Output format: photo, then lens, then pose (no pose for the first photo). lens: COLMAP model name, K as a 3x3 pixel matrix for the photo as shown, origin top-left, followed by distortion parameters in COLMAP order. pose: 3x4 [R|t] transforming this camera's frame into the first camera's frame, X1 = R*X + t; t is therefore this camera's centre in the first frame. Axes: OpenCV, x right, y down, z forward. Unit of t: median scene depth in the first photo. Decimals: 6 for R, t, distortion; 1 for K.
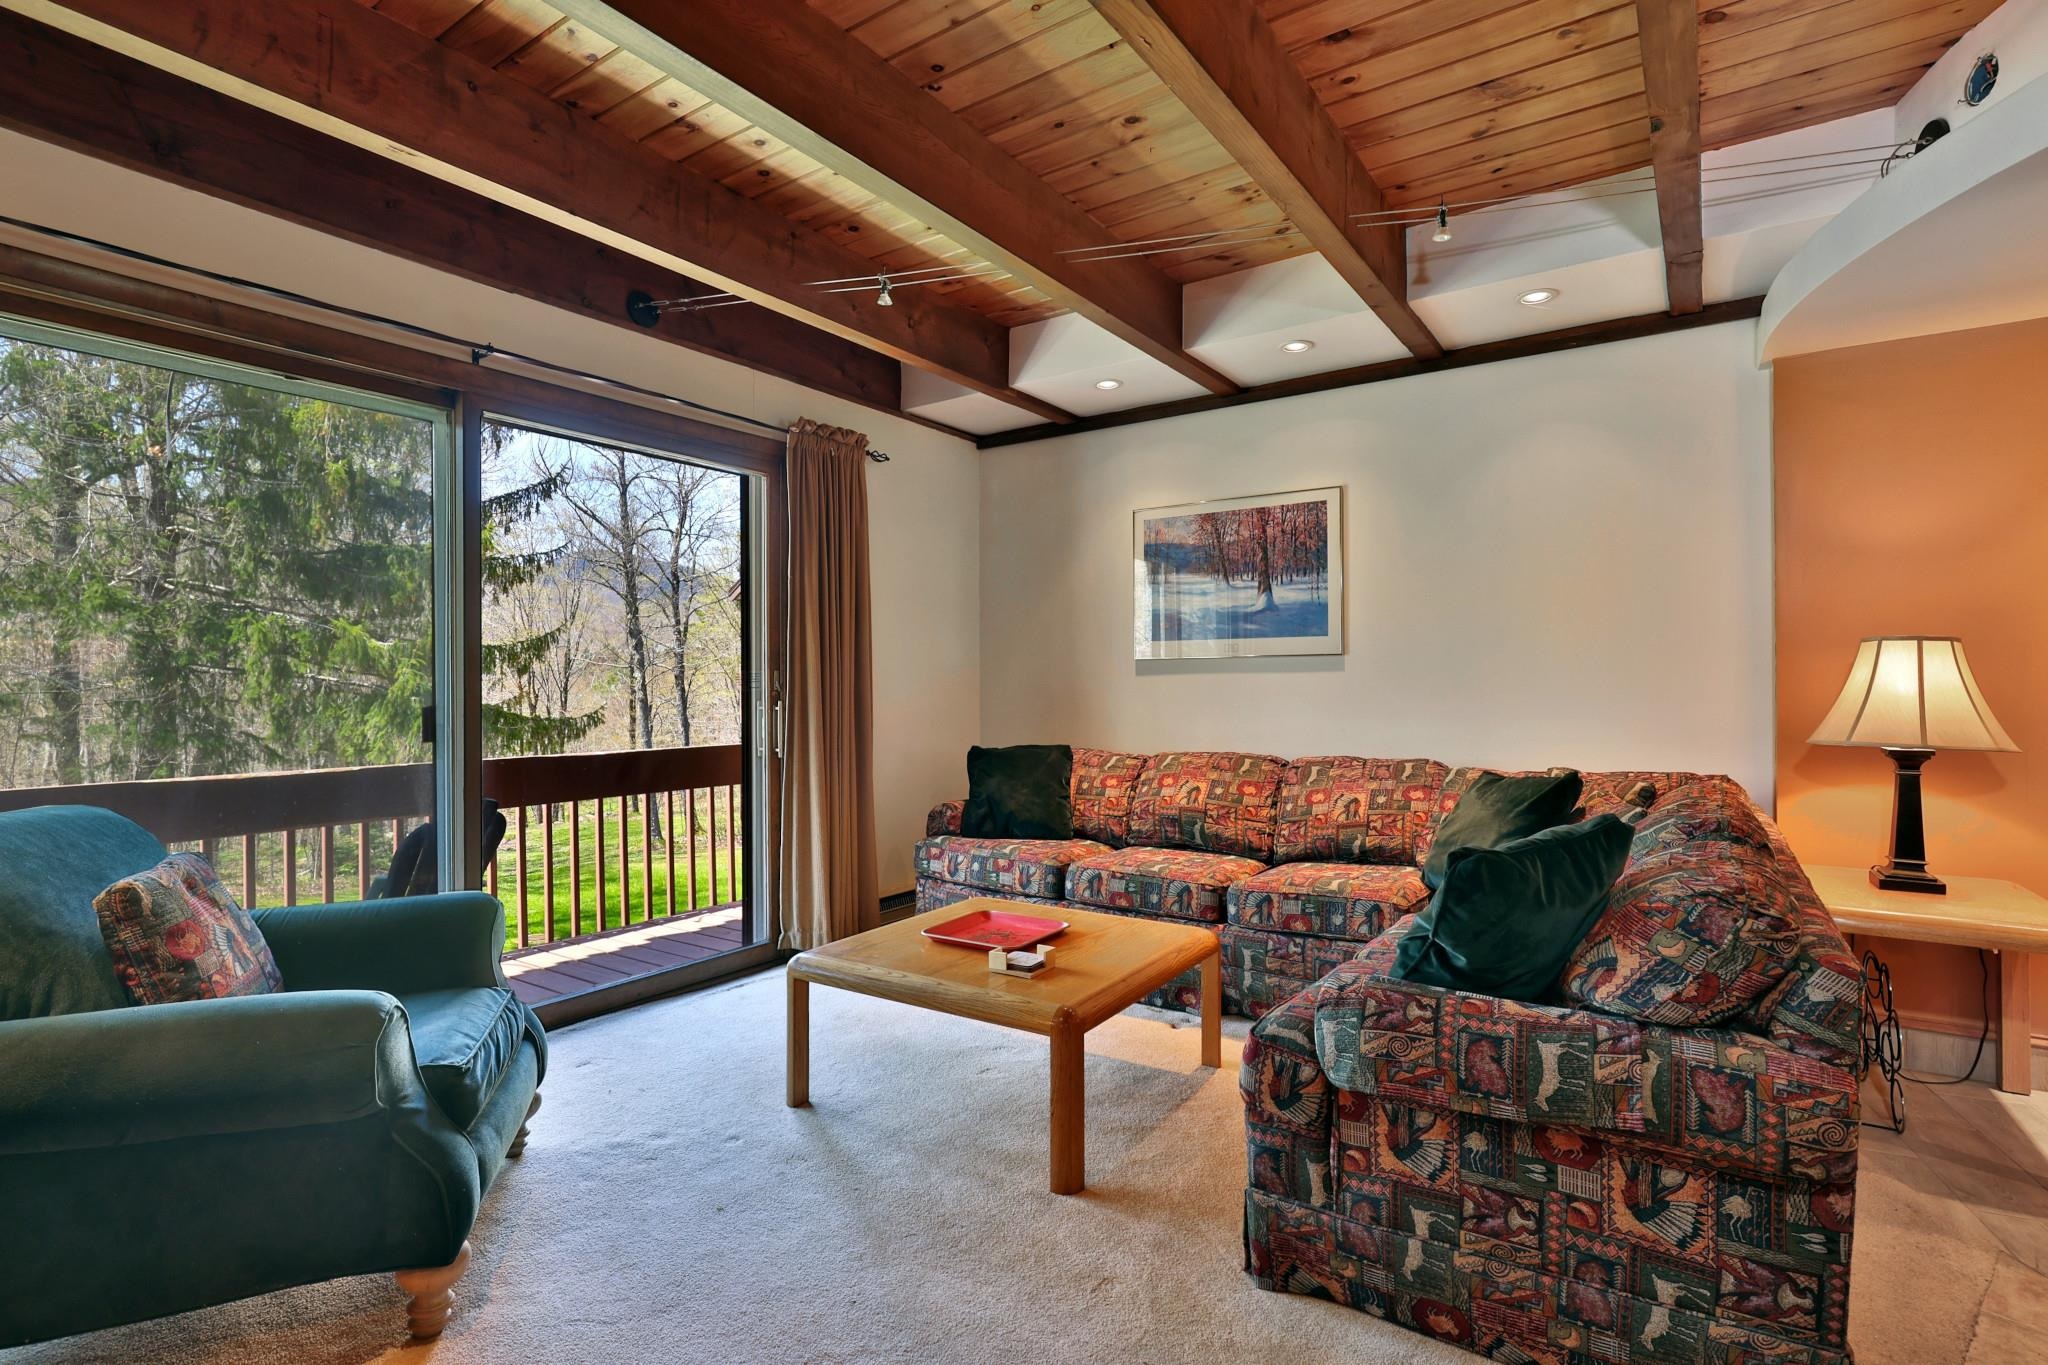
lens RADIAL K [[985.7, 0, 1029.1], [0, 985.7, 673.7], [0, 0, 1]] dist [0.000854, -0.000134]
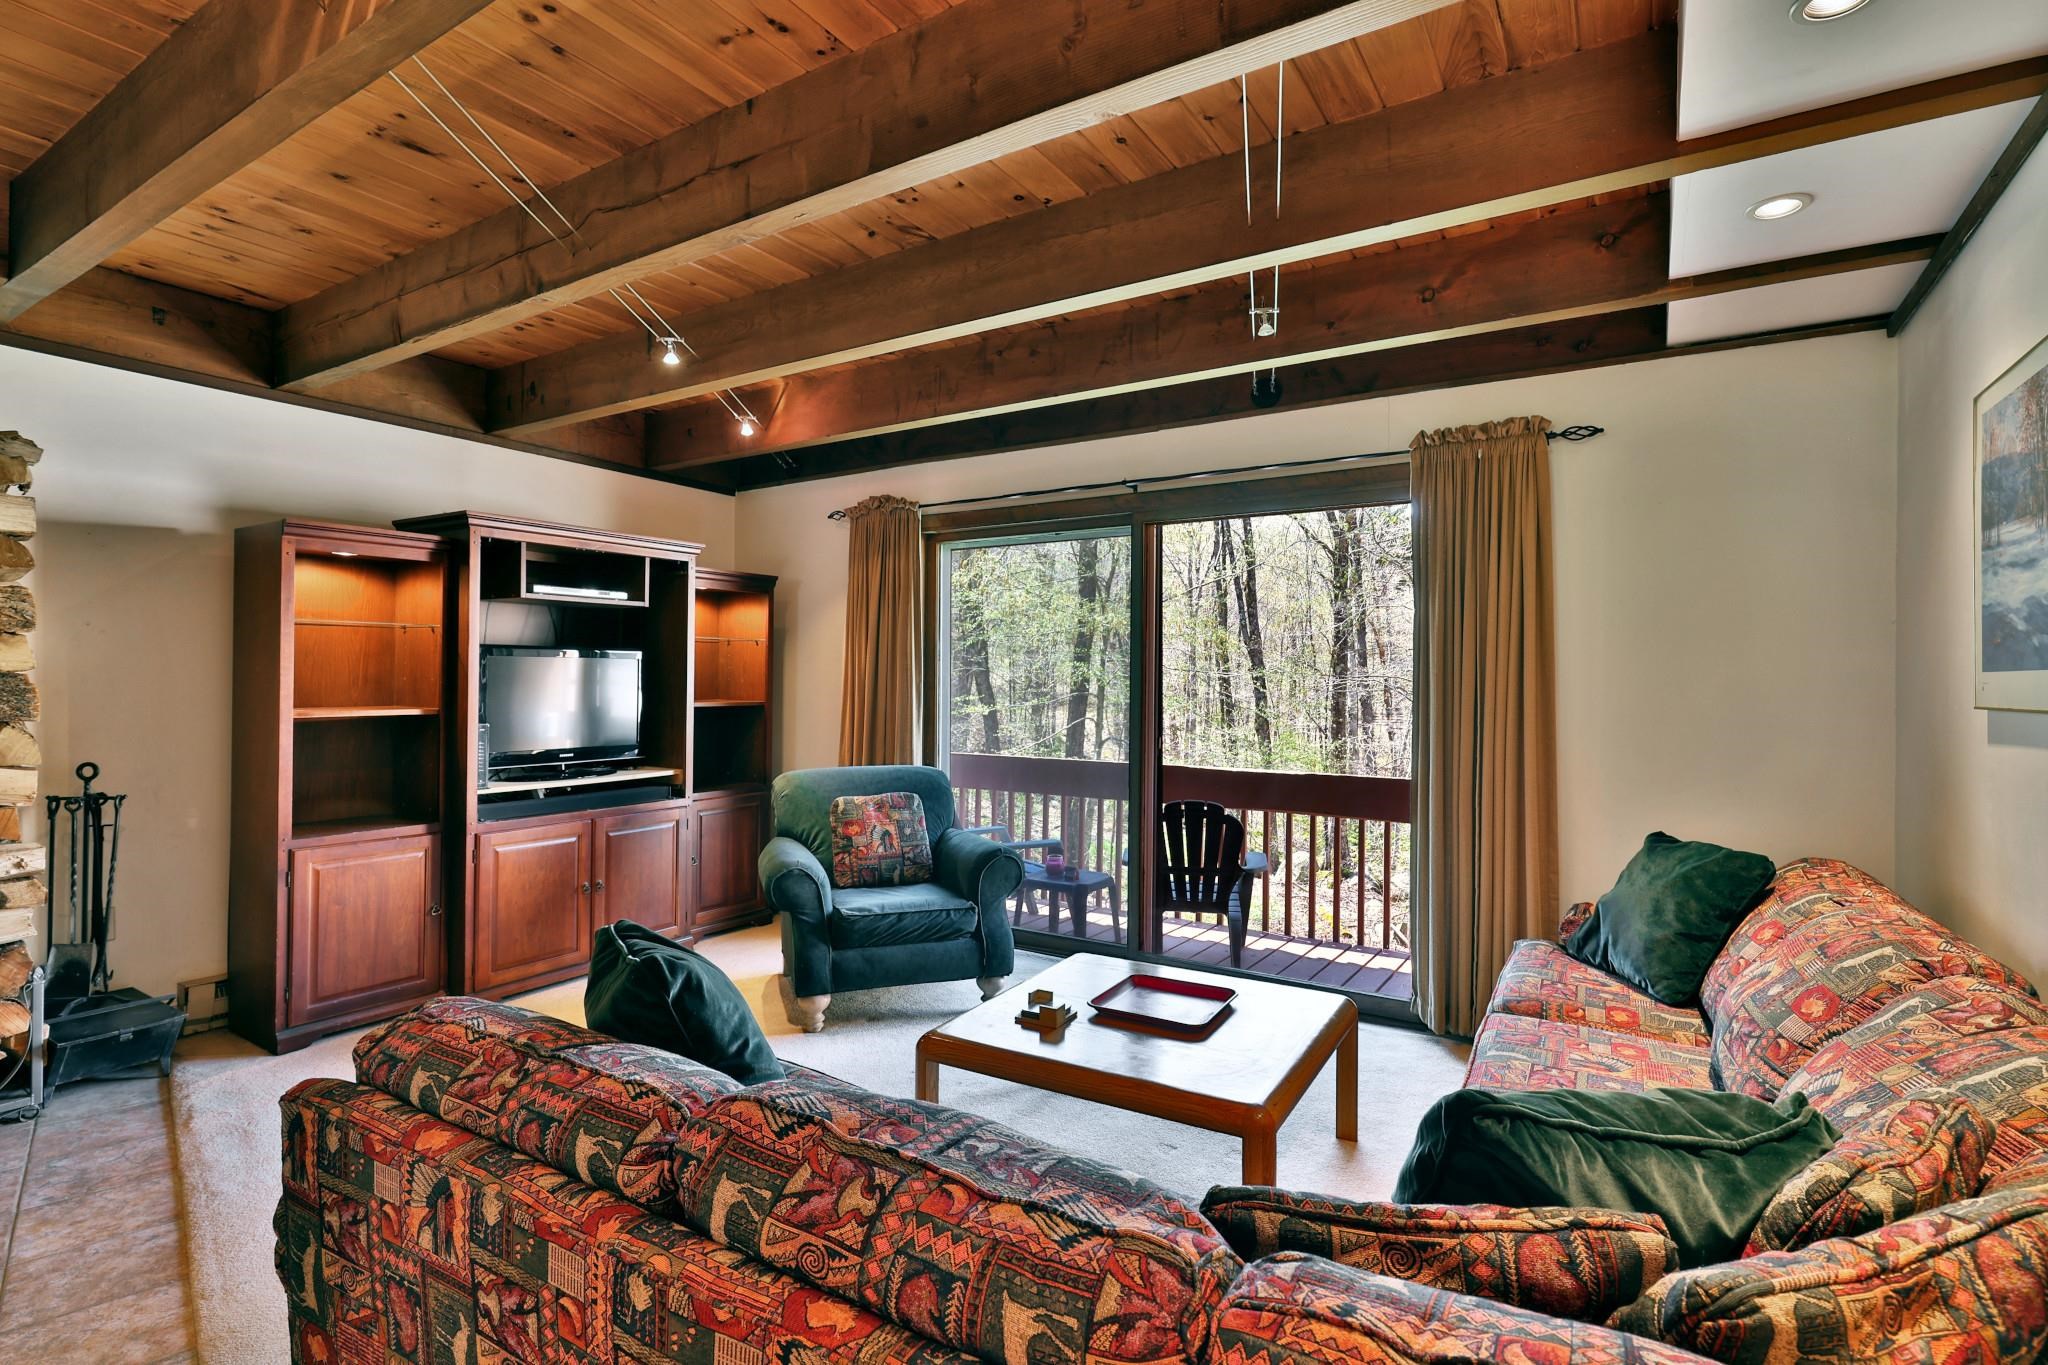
lens RADIAL K [[976.3, 0, 1027.3], [0, 976.3, 674.3], [0, 0, 1]] dist [0.000101, 0.002743]
pose [[0.044644, -0.003088, -0.998998, 0.644073], [0.001328, 0.999995, -0.003032, -0.034859], [0.999002, -0.001191, 0.044647, 0.593164]]
